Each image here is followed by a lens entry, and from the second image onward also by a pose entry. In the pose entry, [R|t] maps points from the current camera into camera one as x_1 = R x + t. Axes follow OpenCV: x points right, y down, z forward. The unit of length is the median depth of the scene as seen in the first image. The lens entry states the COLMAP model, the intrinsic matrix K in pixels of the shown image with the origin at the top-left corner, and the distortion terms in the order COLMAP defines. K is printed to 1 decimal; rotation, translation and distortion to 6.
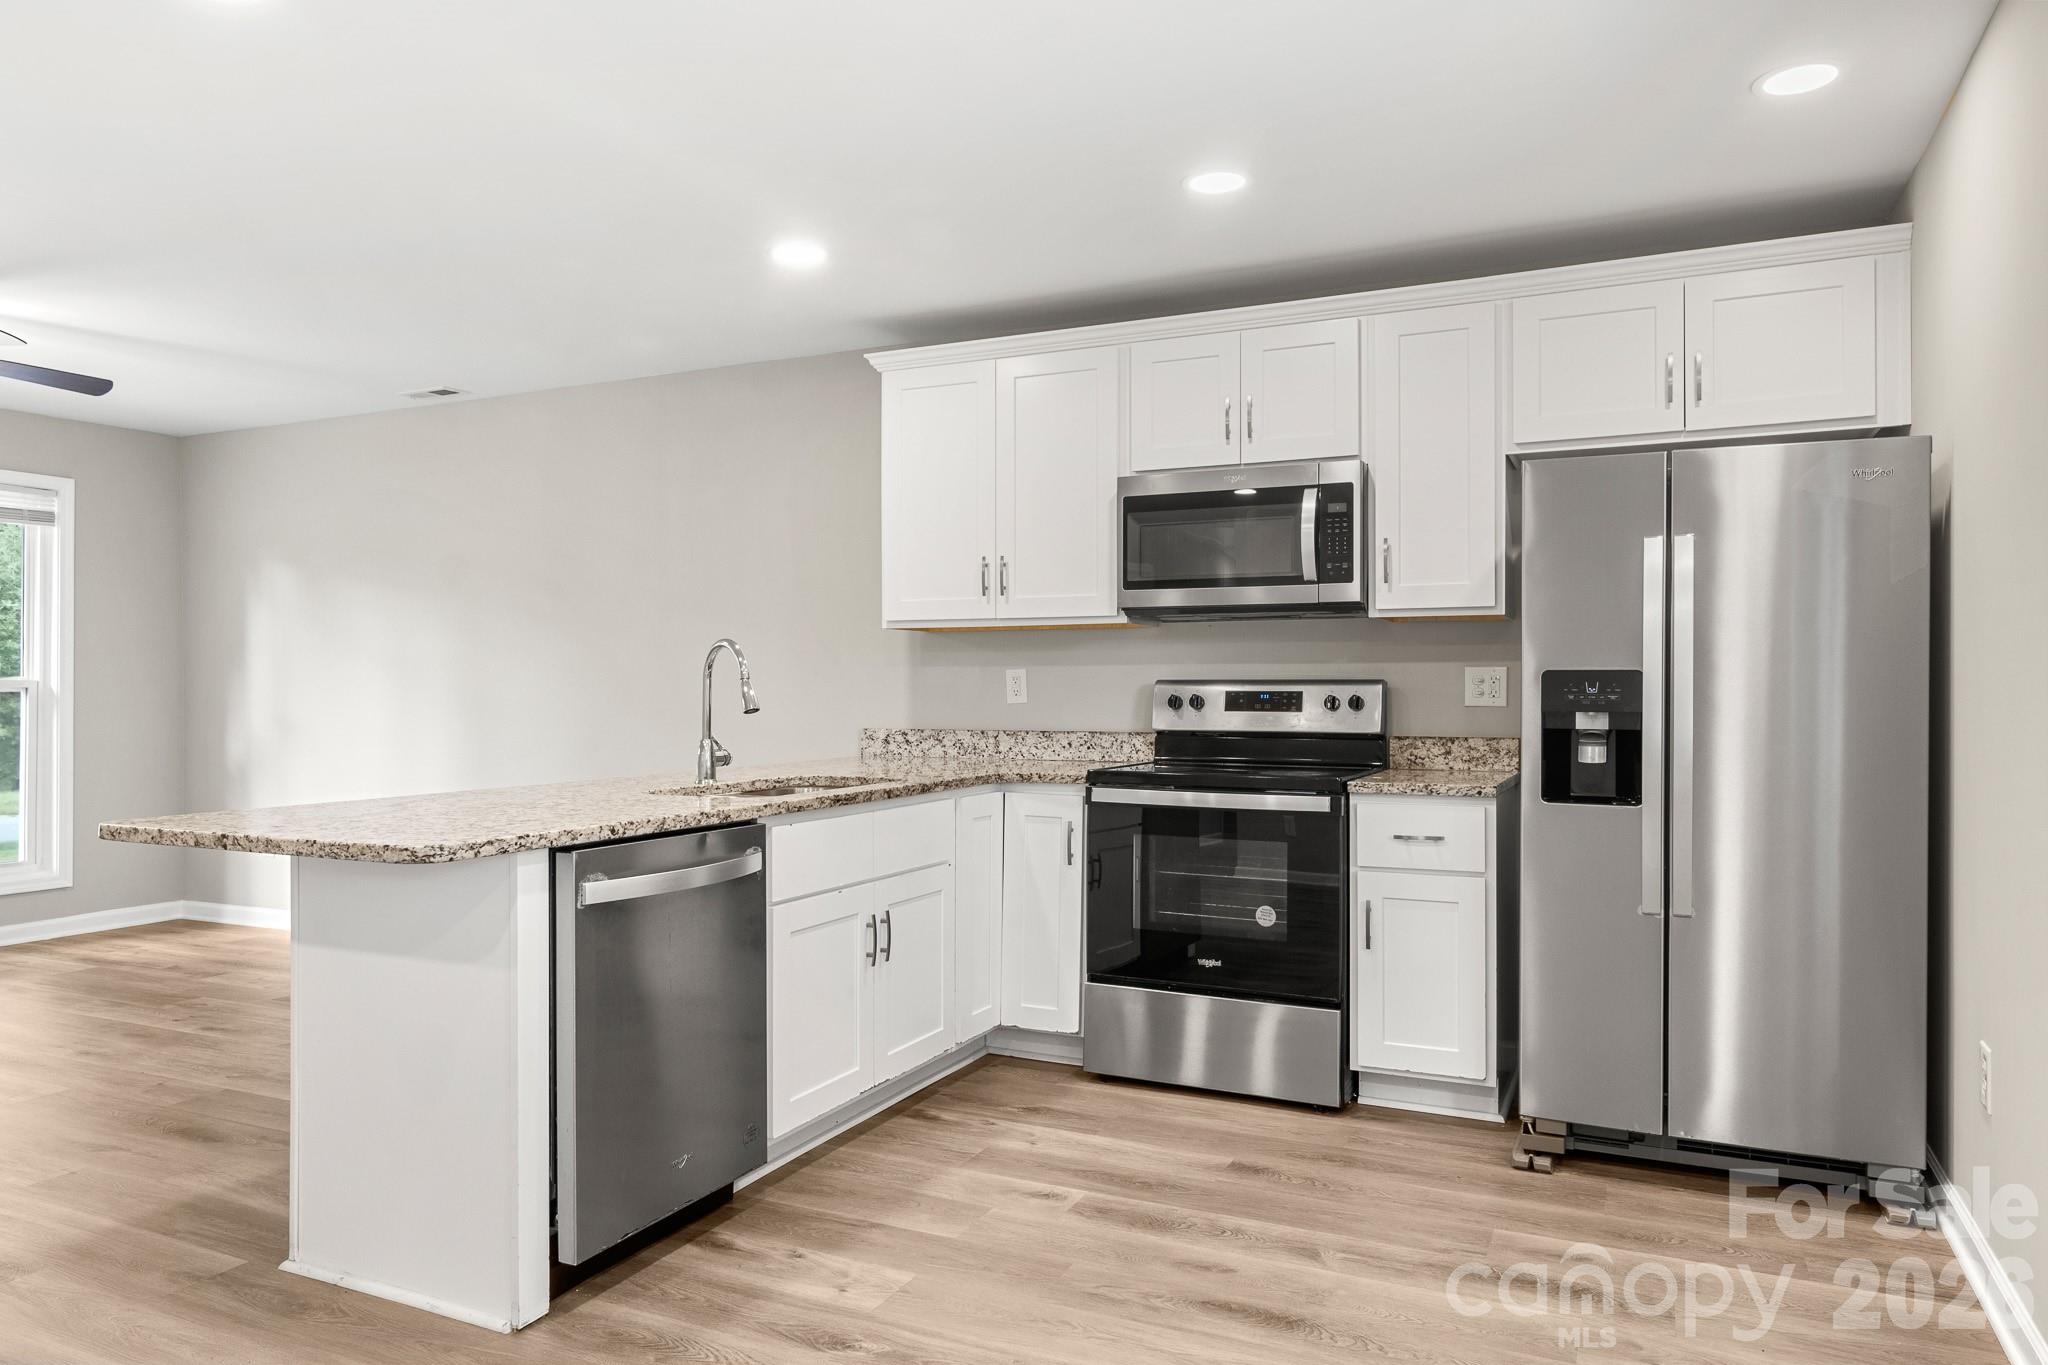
lens RADIAL K [[1324.9, 0, 1025.0], [0, 1324.9, 683.1], [0, 0, 1]] dist [0.003550, 0.000551]
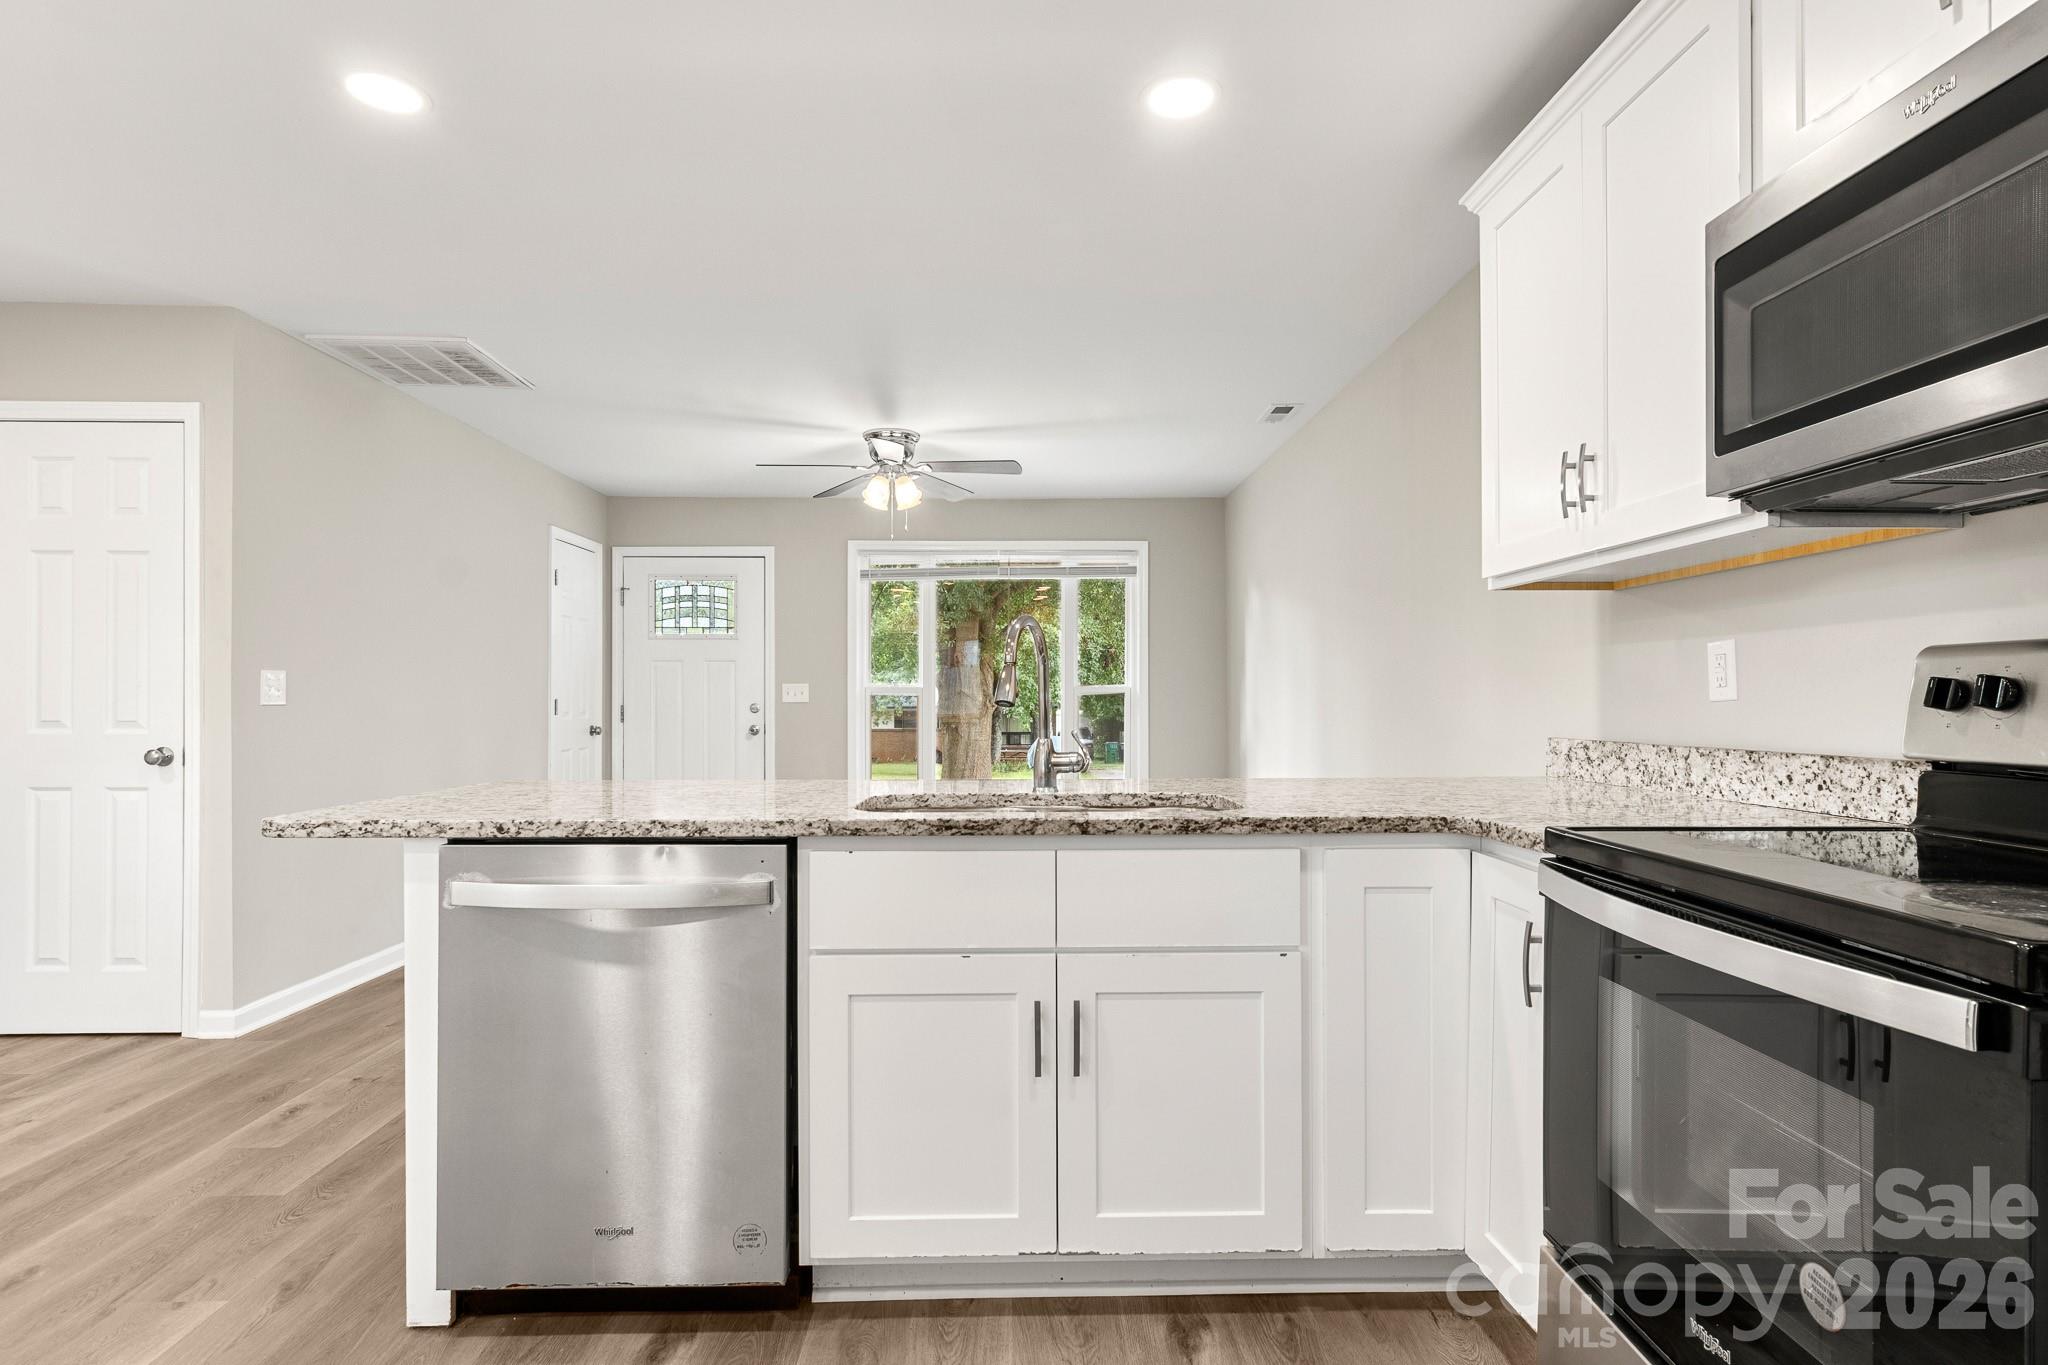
lens RADIAL K [[1047.7, 0, 1030.3], [0, 1047.7, 694.3], [0, 0, 1]] dist [-0.001755, -0.000412]
pose [[0.449058, -0.006189, -0.893481, 0.305266], [0.004716, 0.999978, -0.004556, 0.015679], [0.893490, -0.002168, 0.449078, 0.626656]]
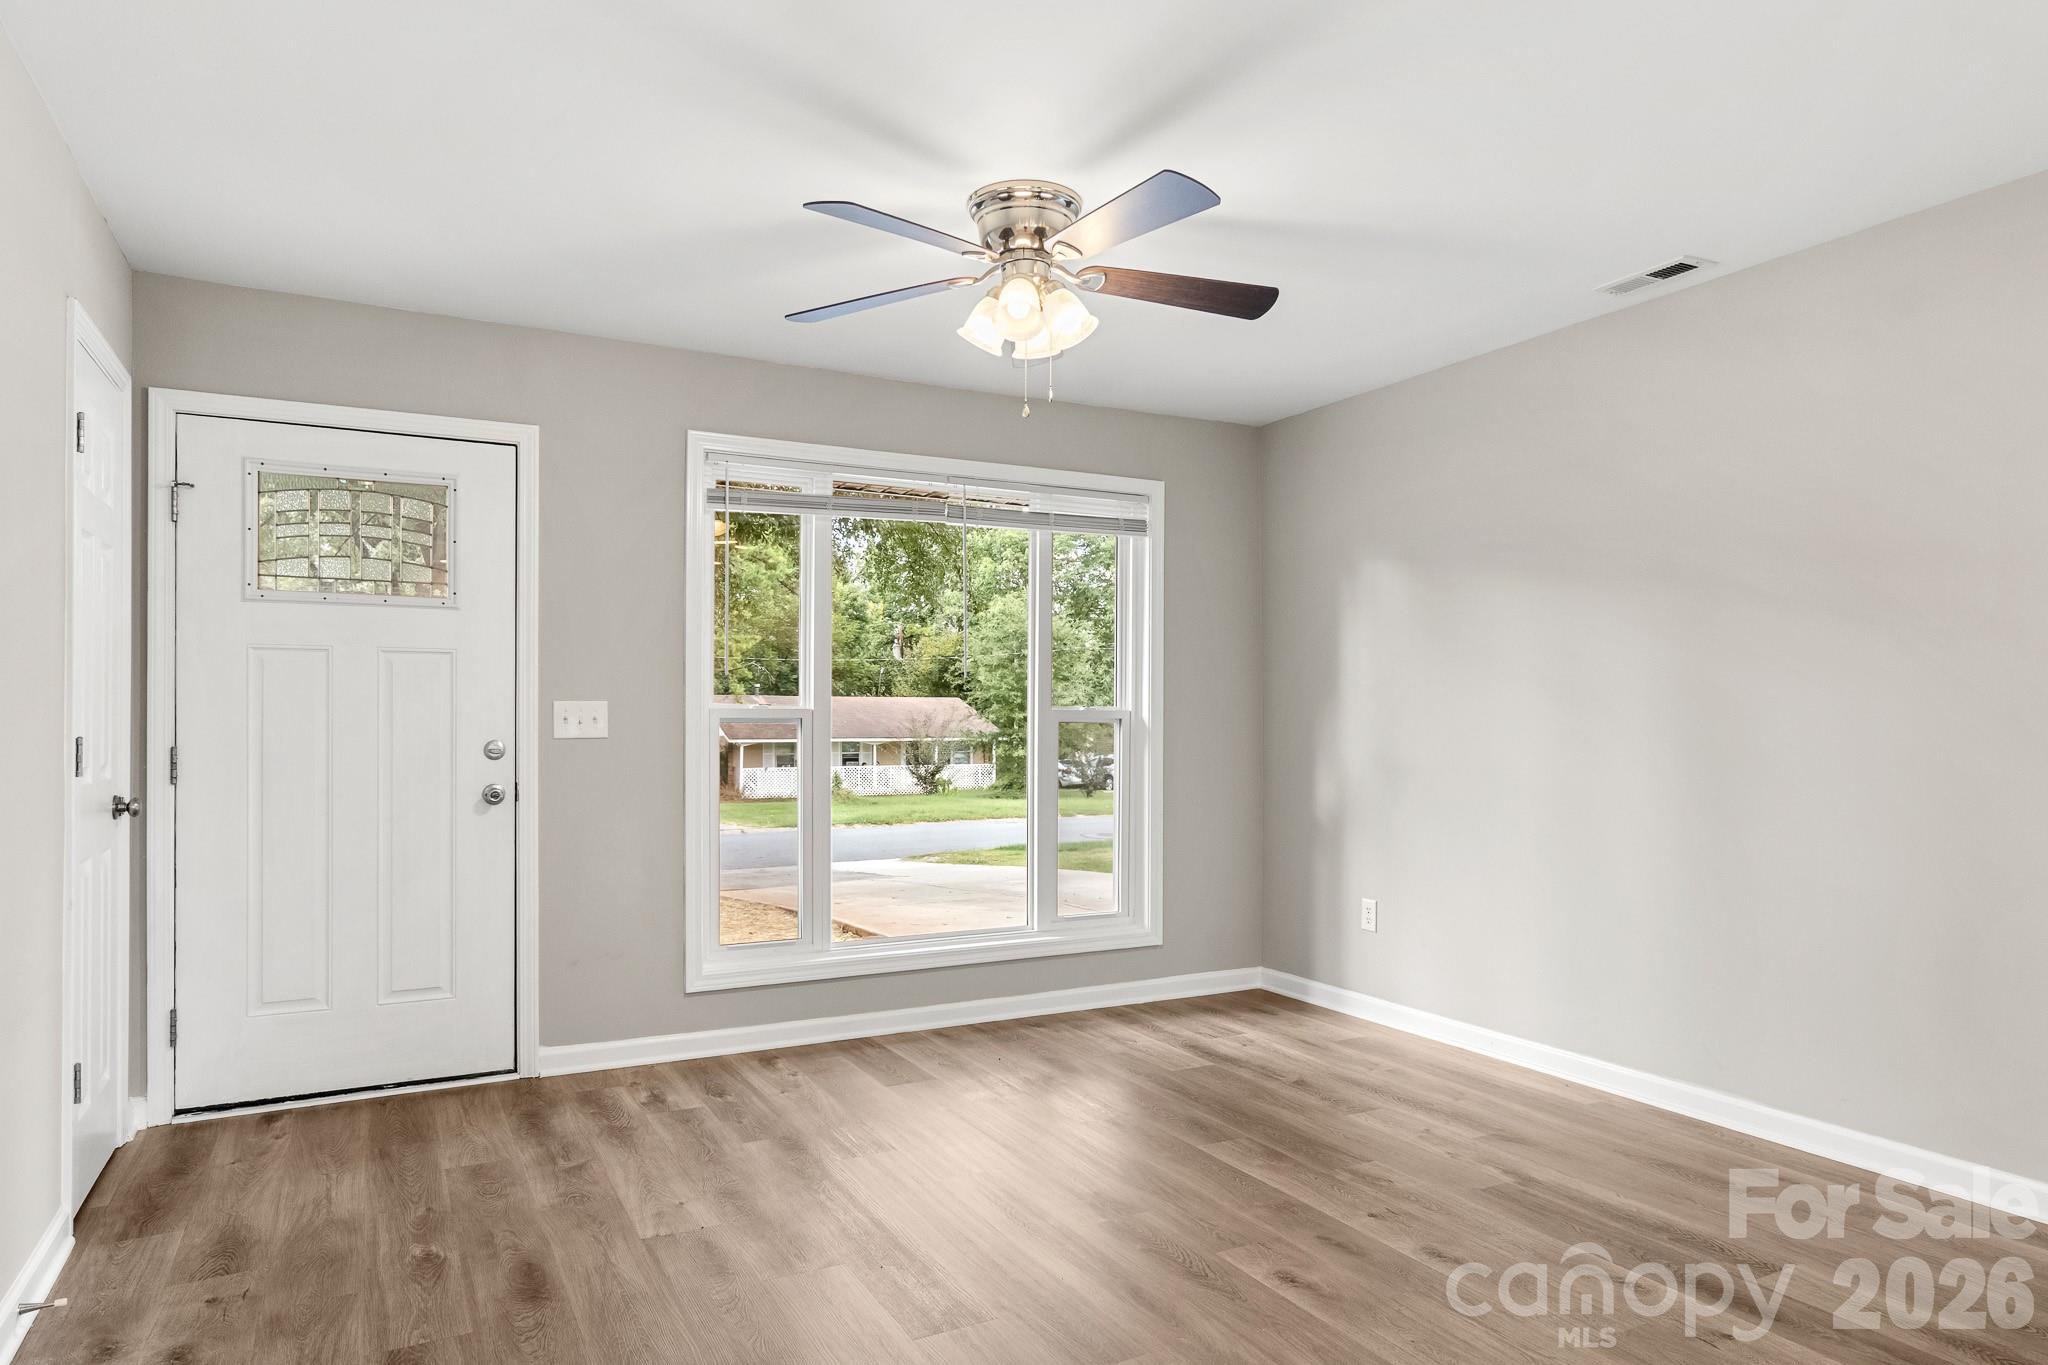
lens RADIAL K [[1239.5, 0, 1028.9], [0, 1239.5, 720.4], [0, 0, 1]] dist [0.004366, -0.003394]
pose [[0.800936, 0.003289, -0.598741, -0.462736], [-0.000081, 0.999985, 0.005385, -0.000067], [0.598750, -0.004265, 0.800924, 0.452284]]
